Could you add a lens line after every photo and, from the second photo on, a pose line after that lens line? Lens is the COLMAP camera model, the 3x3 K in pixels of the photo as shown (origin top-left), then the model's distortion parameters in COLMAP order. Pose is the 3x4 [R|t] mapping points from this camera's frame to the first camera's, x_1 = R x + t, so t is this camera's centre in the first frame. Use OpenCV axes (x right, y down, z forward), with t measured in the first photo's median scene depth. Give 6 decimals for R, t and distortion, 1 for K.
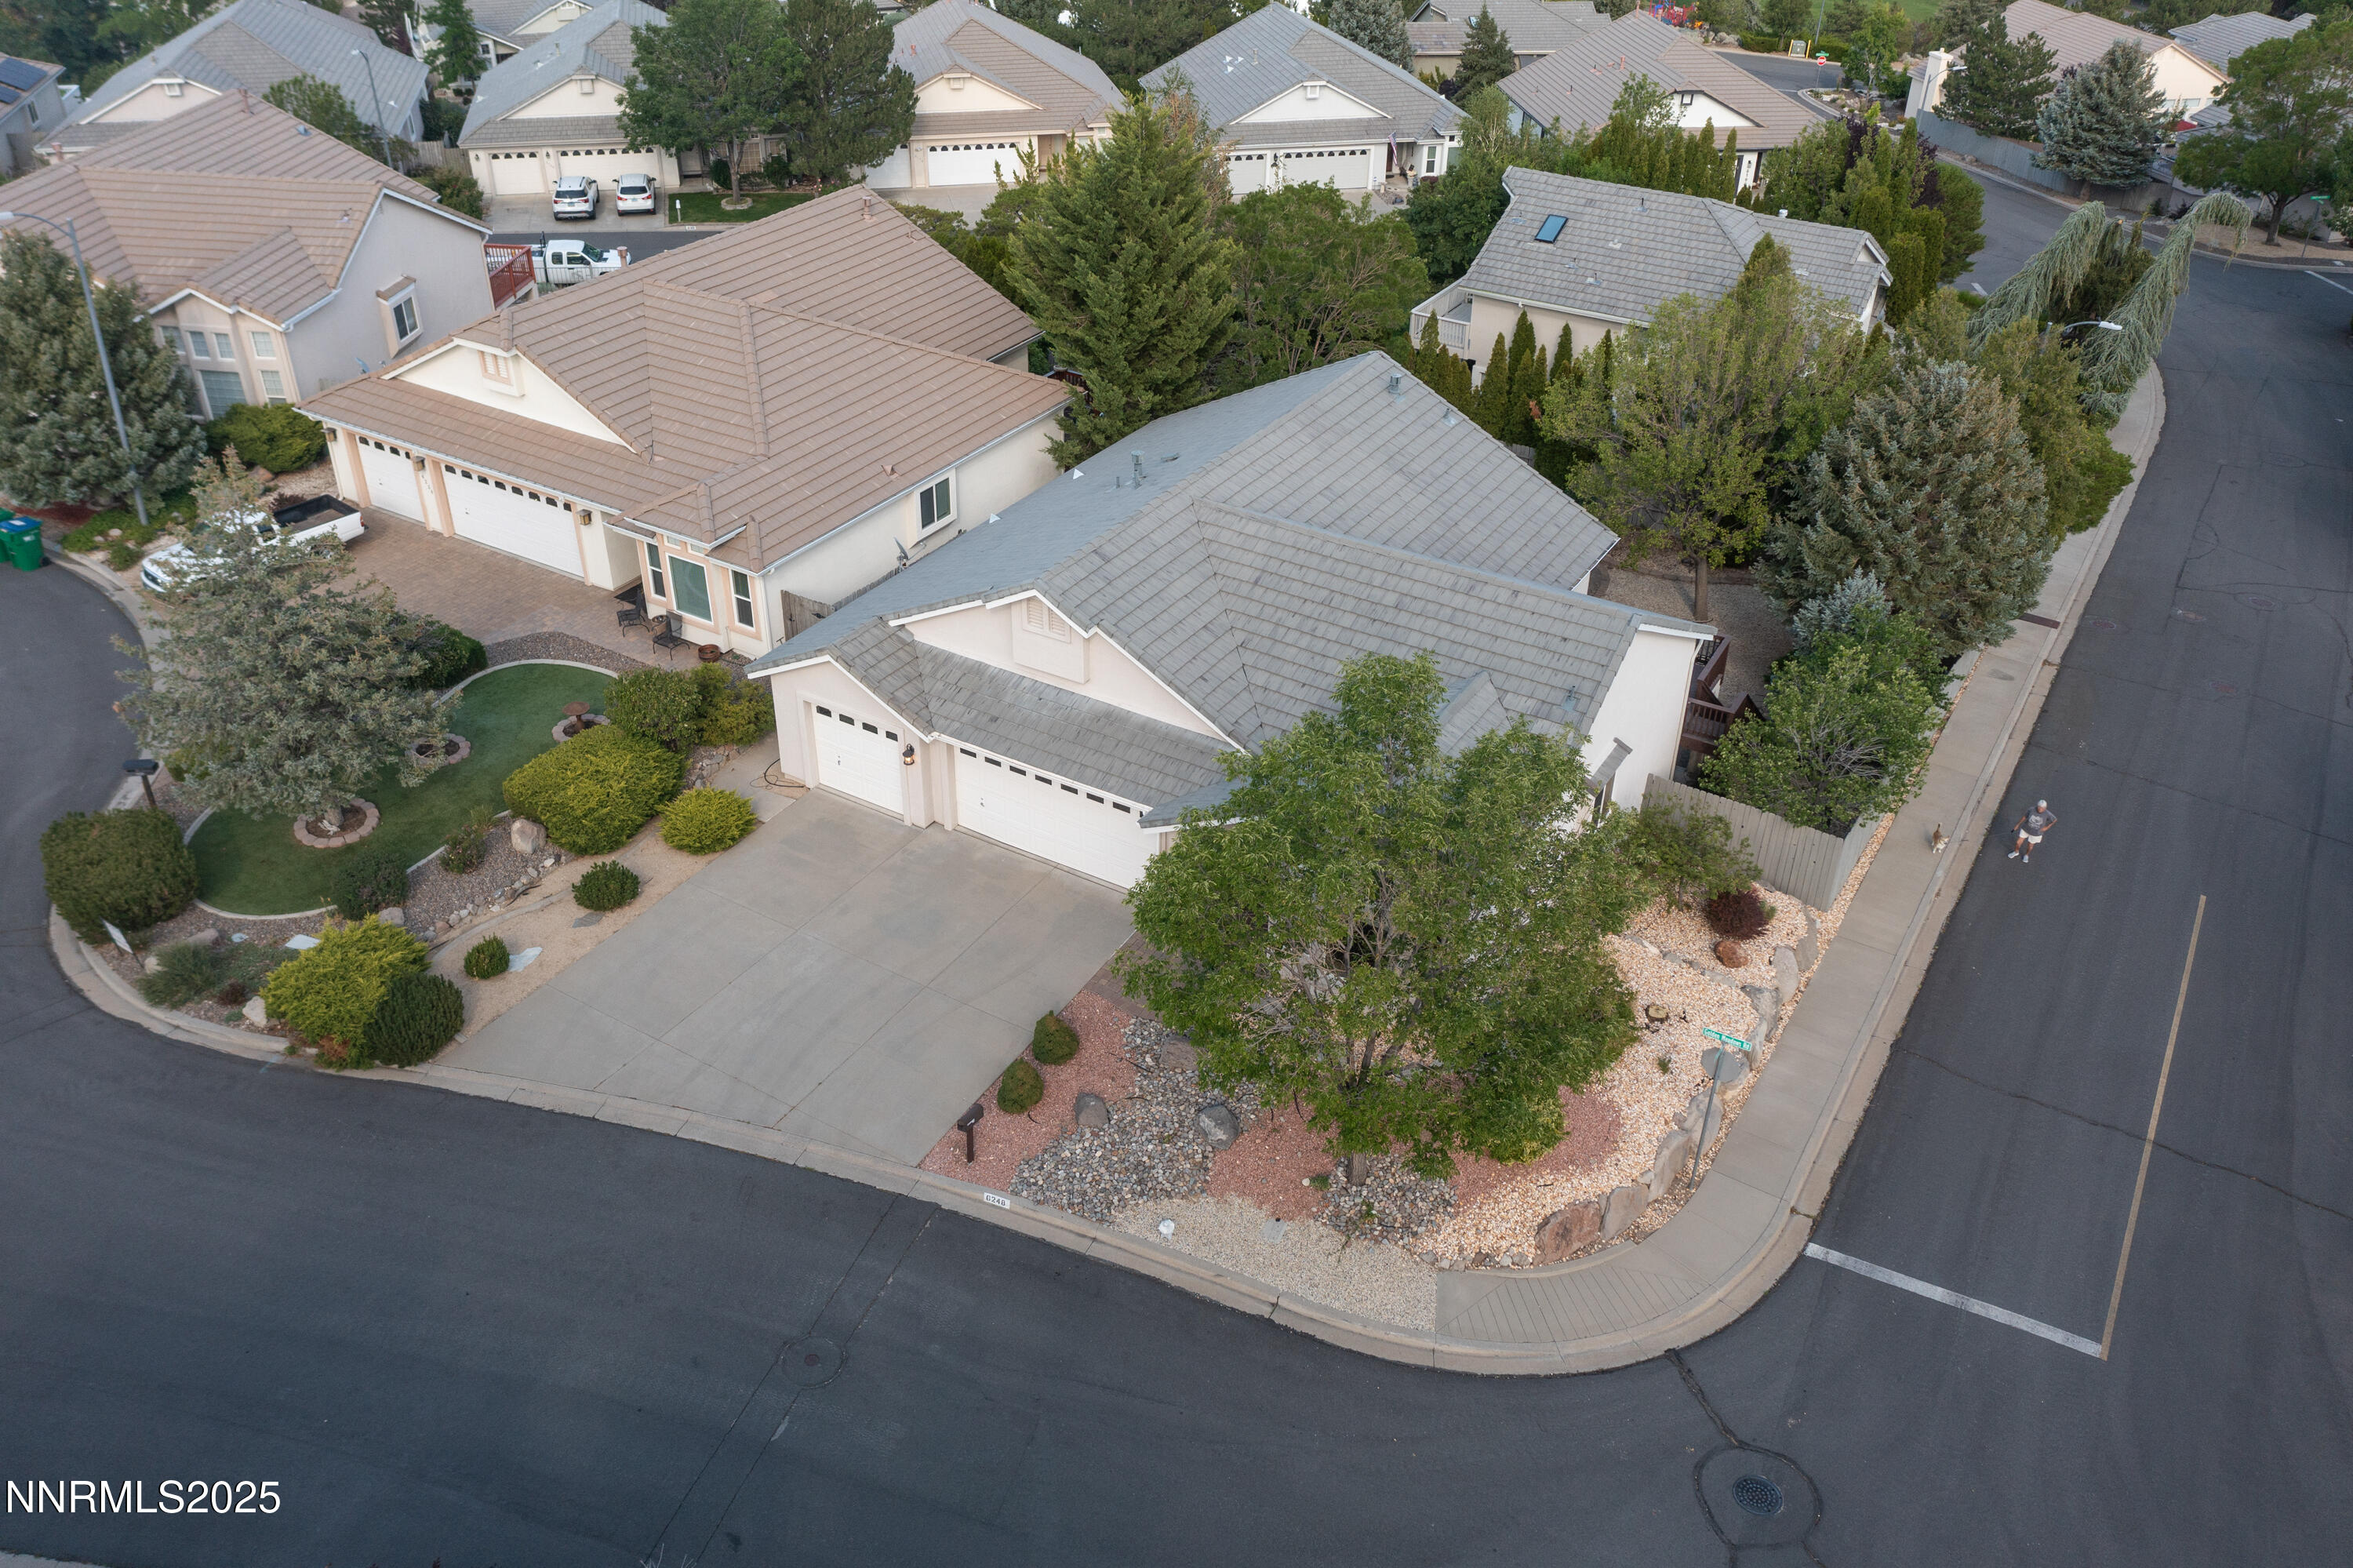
lens RADIAL K [[1856.4, 0, 1179.3], [0, 1856.4, 777.6], [0, 0, 1]] dist [-0.011740, 0.007376]
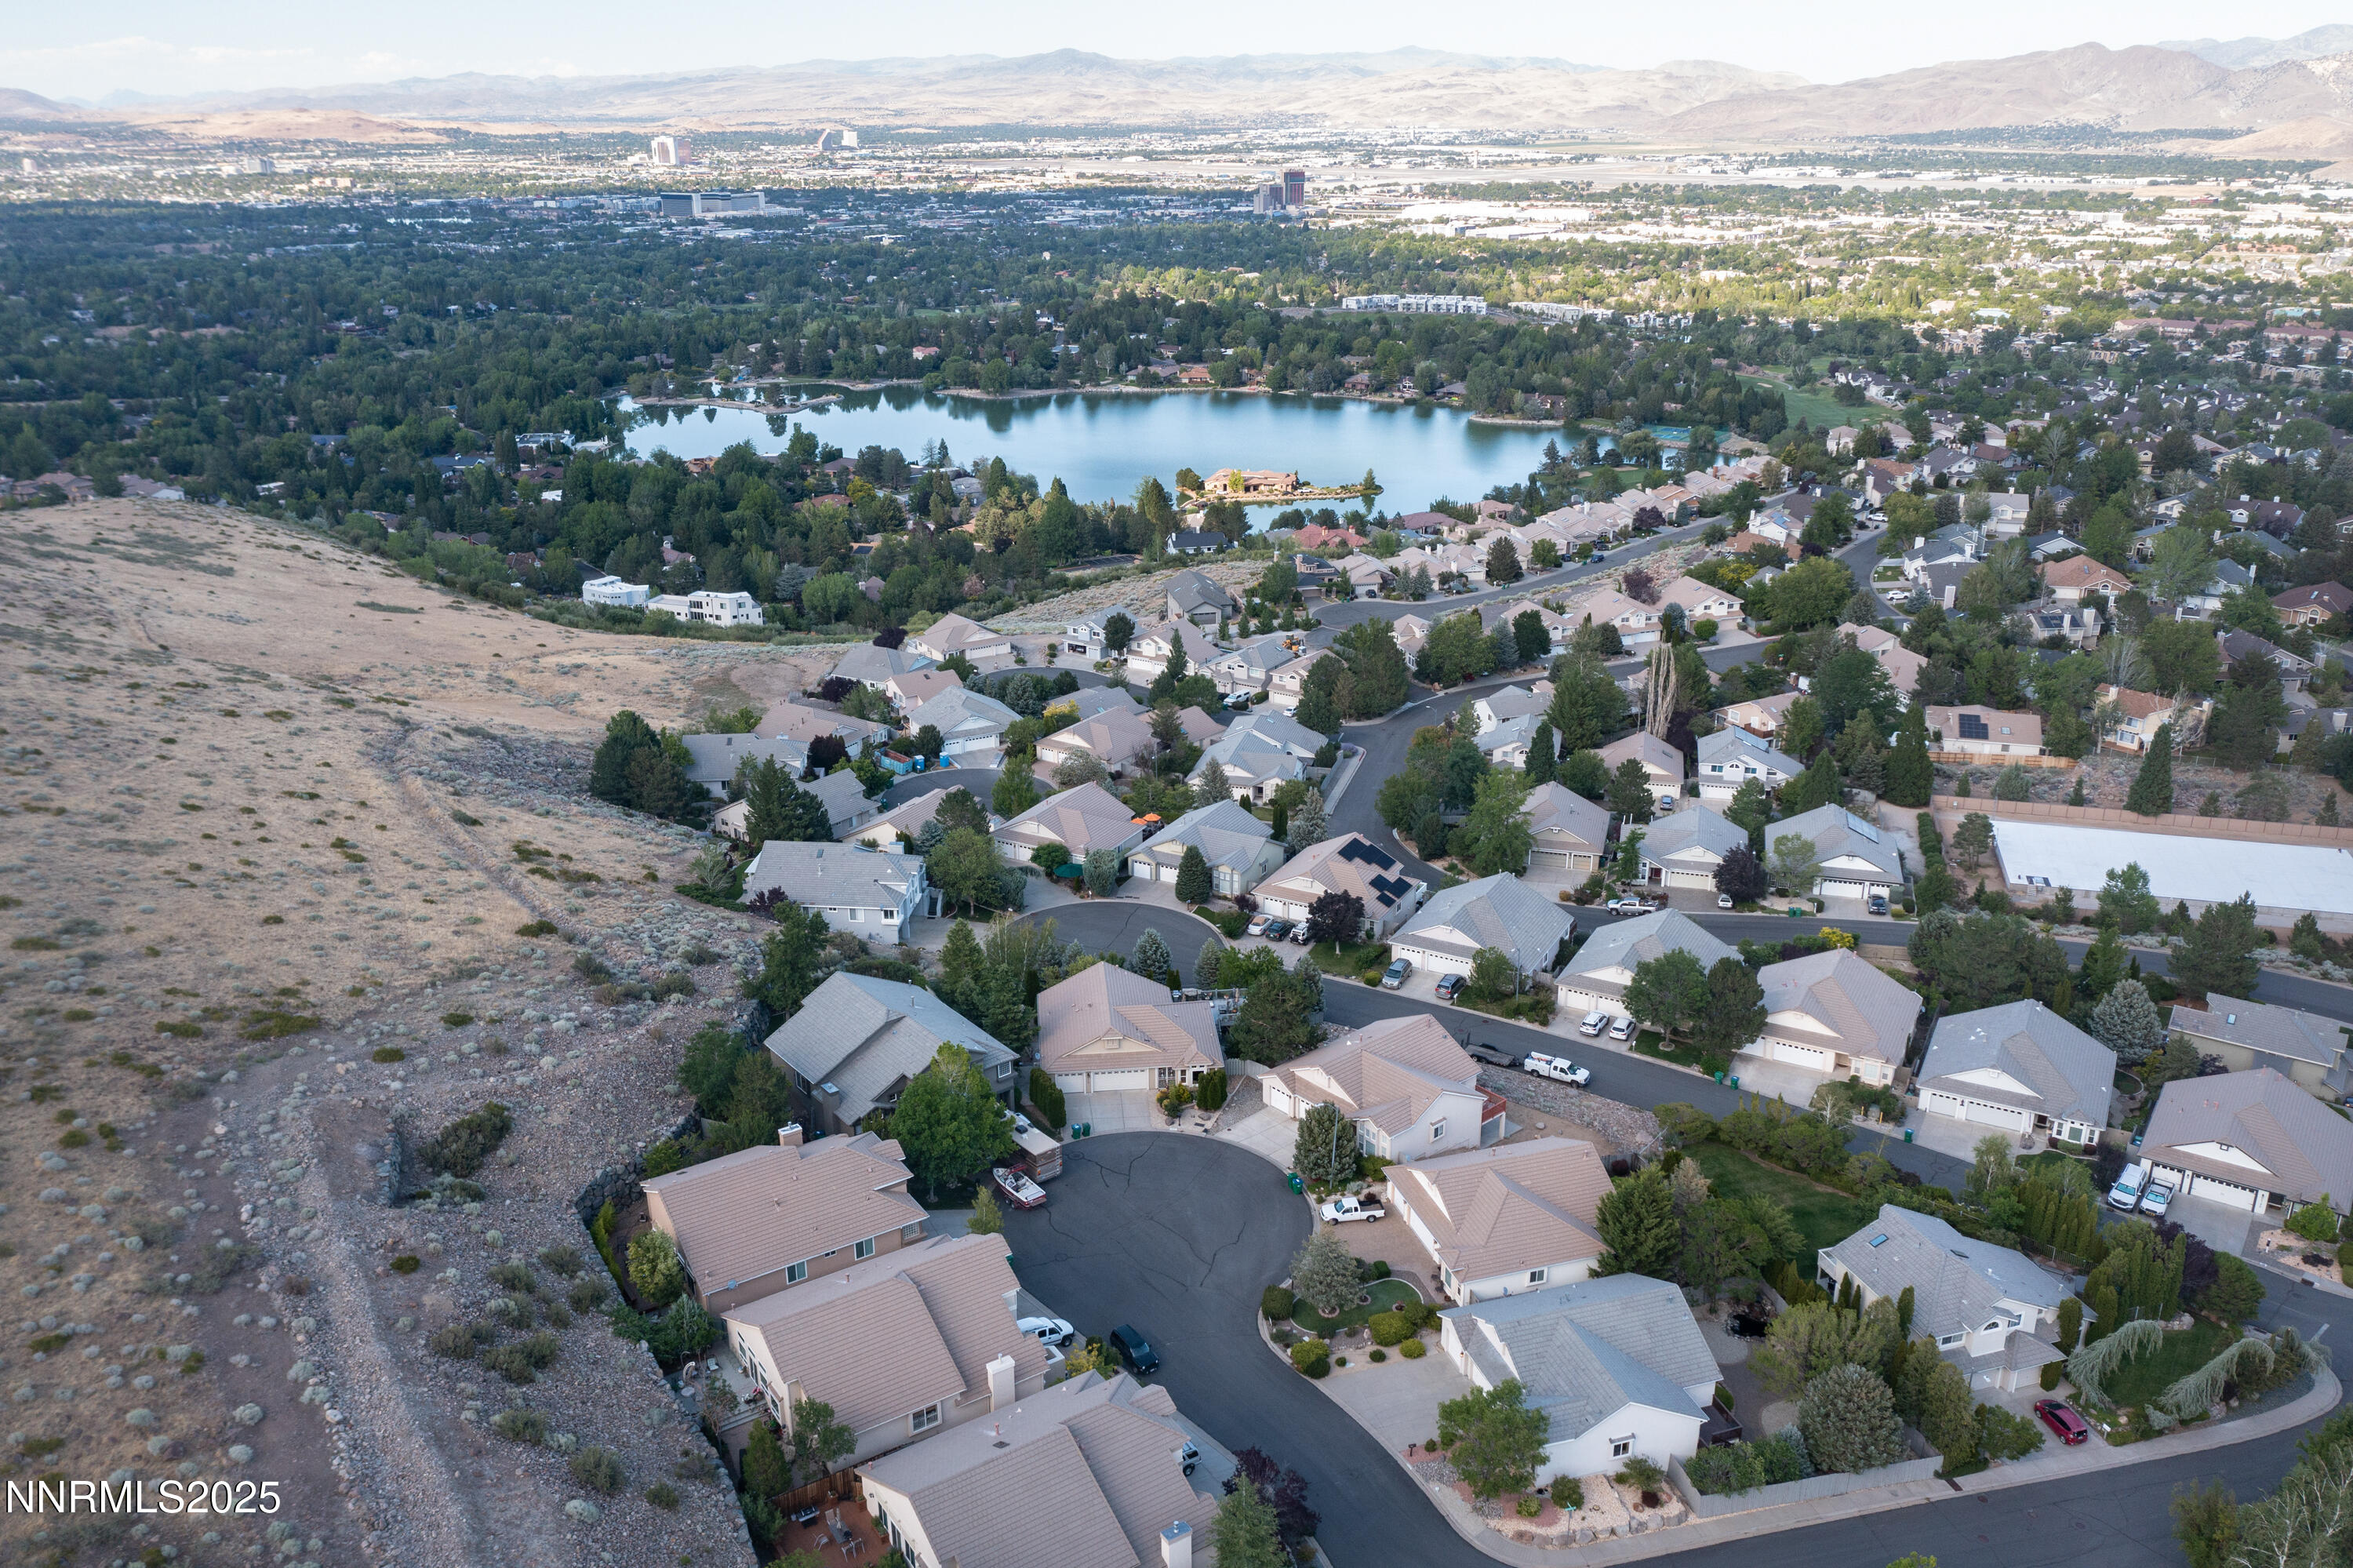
lens RADIAL K [[1856.4, 0, 1179.3], [0, 1856.4, 777.6], [0, 0, 1]] dist [-0.011740, 0.007376]
pose [[0.745334, 0.207204, -0.633674, 1.271789], [-0.342704, 0.934363, -0.097566, -0.441604], [0.571866, 0.289883, 0.767423, -2.043081]]
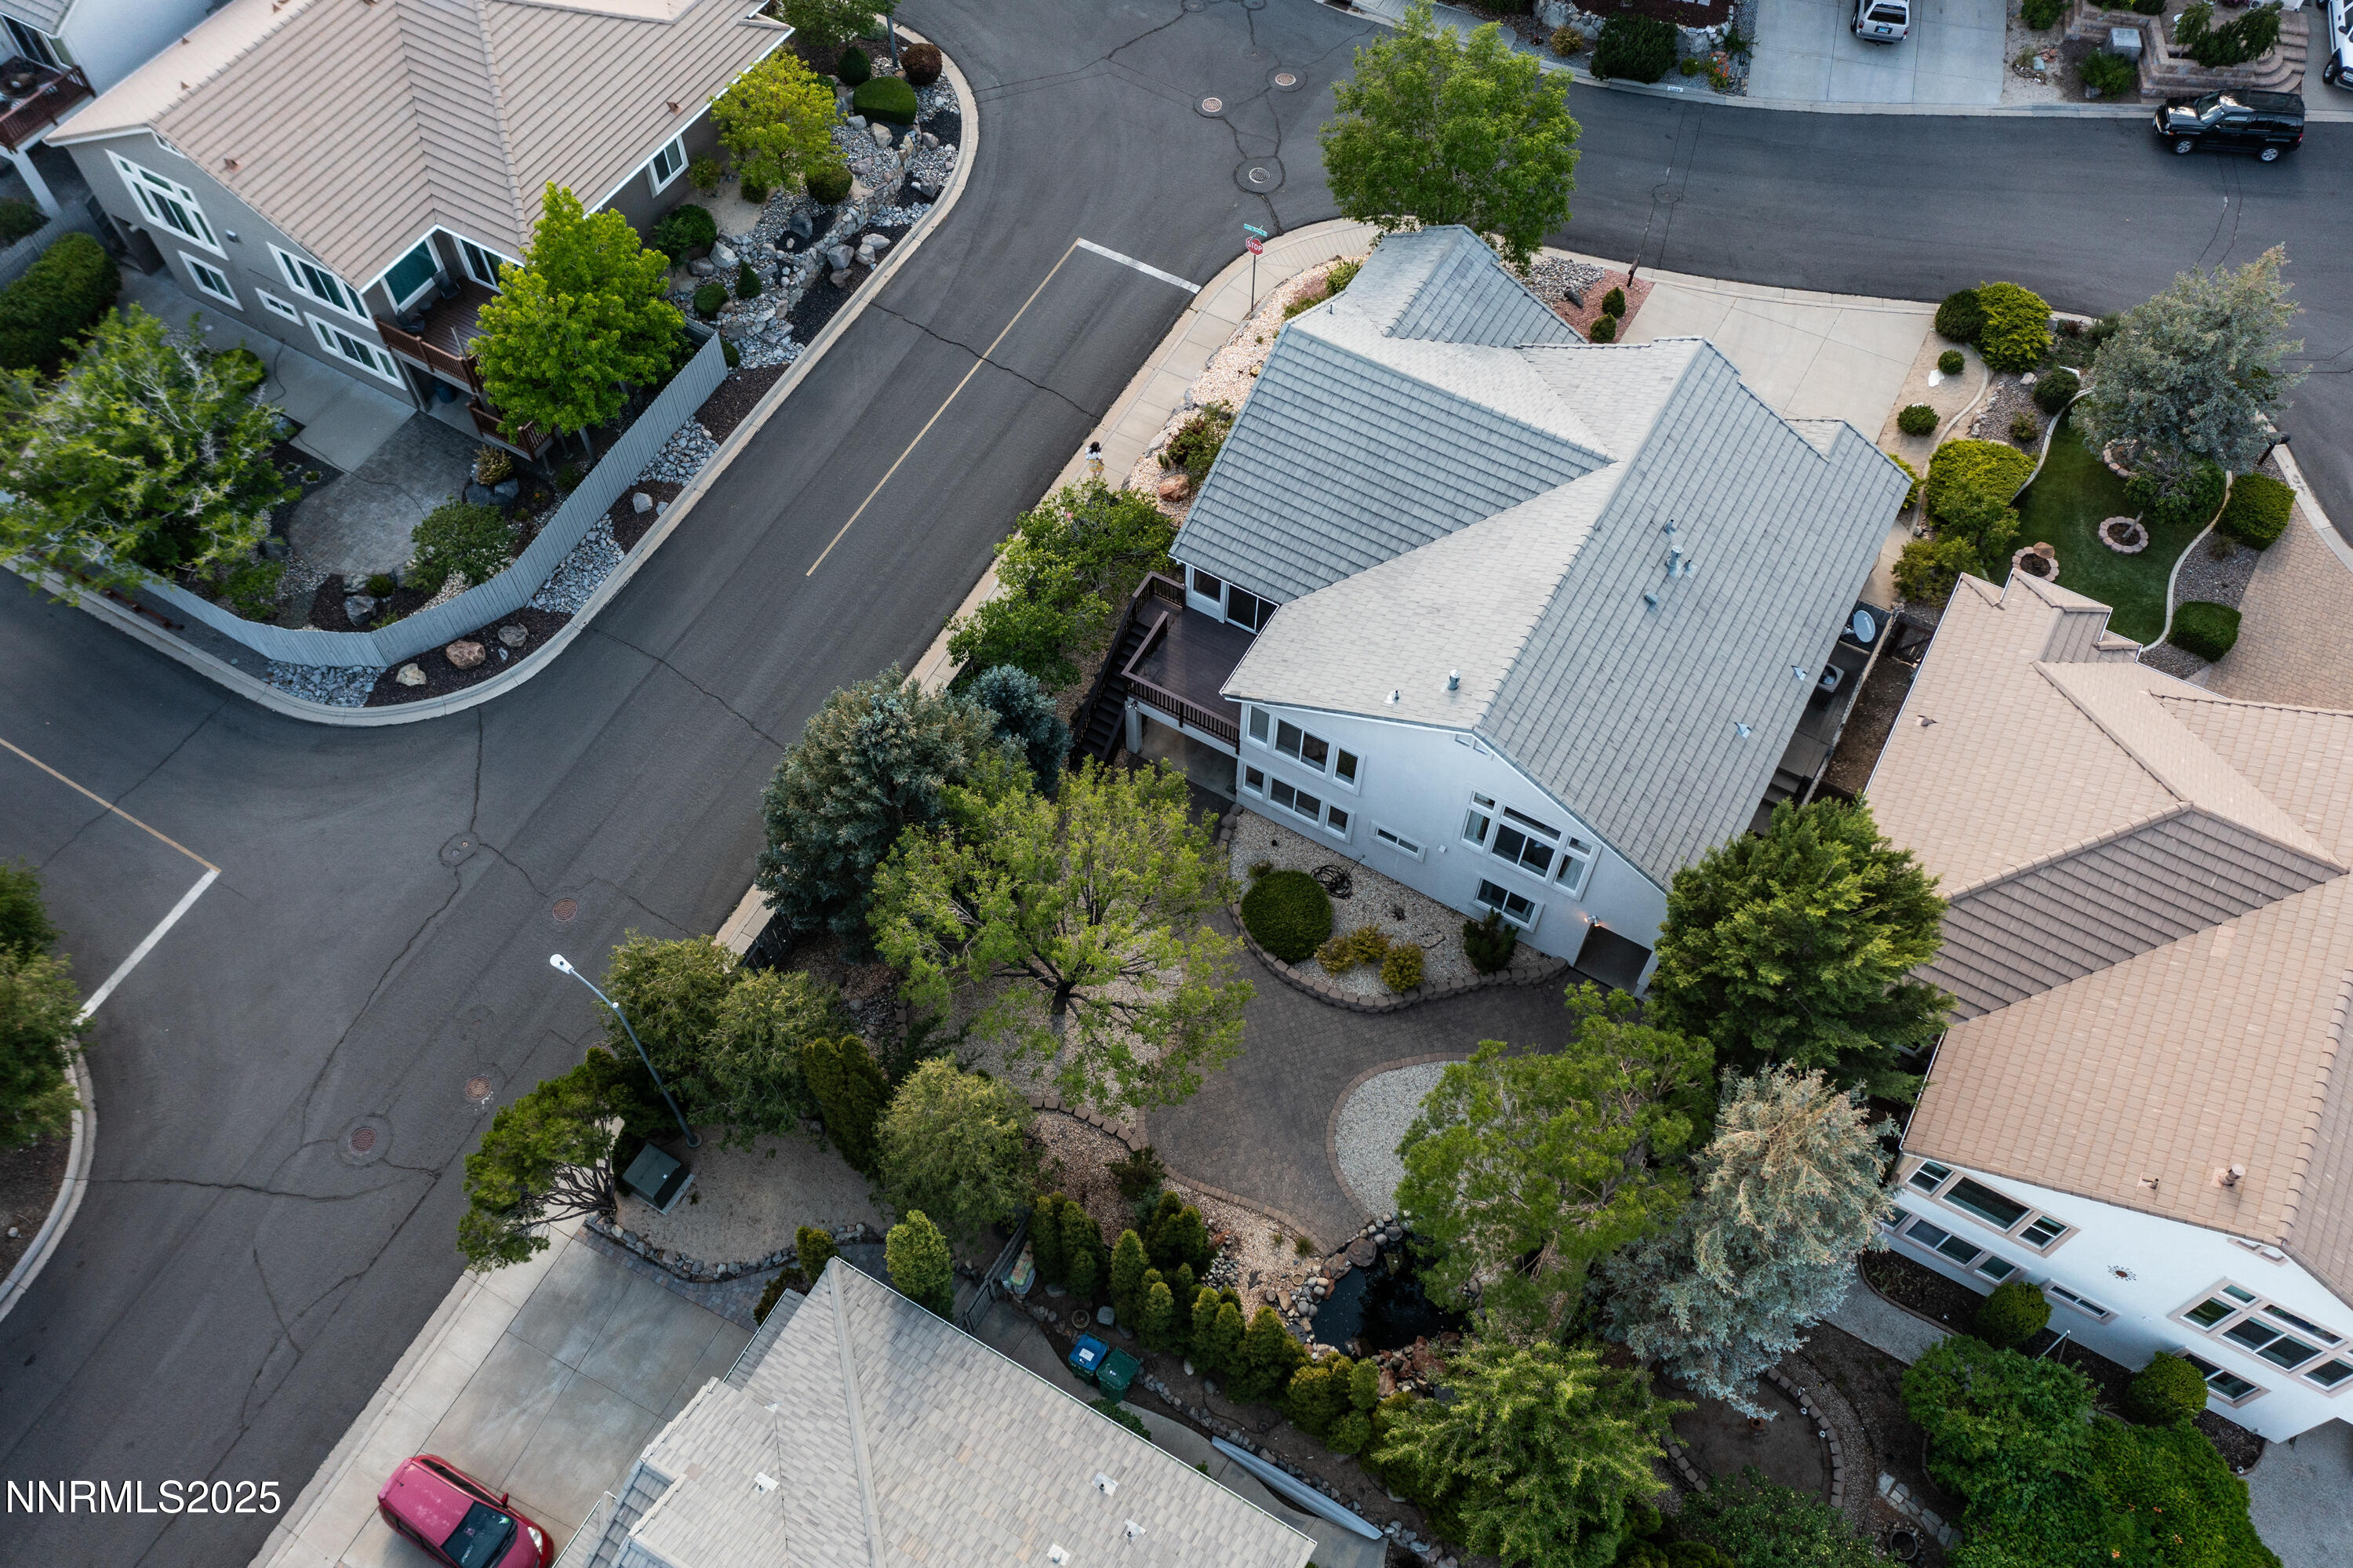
lens RADIAL K [[1856.4, 0, 1179.3], [0, 1856.4, 777.6], [0, 0, 1]] dist [-0.011740, 0.007376]
pose [[-0.999414, 0.006470, -0.033619, 0.300280], [-0.033666, -0.007317, 0.999406, -1.211830], [0.006220, 0.999952, 0.007531, 1.053474]]
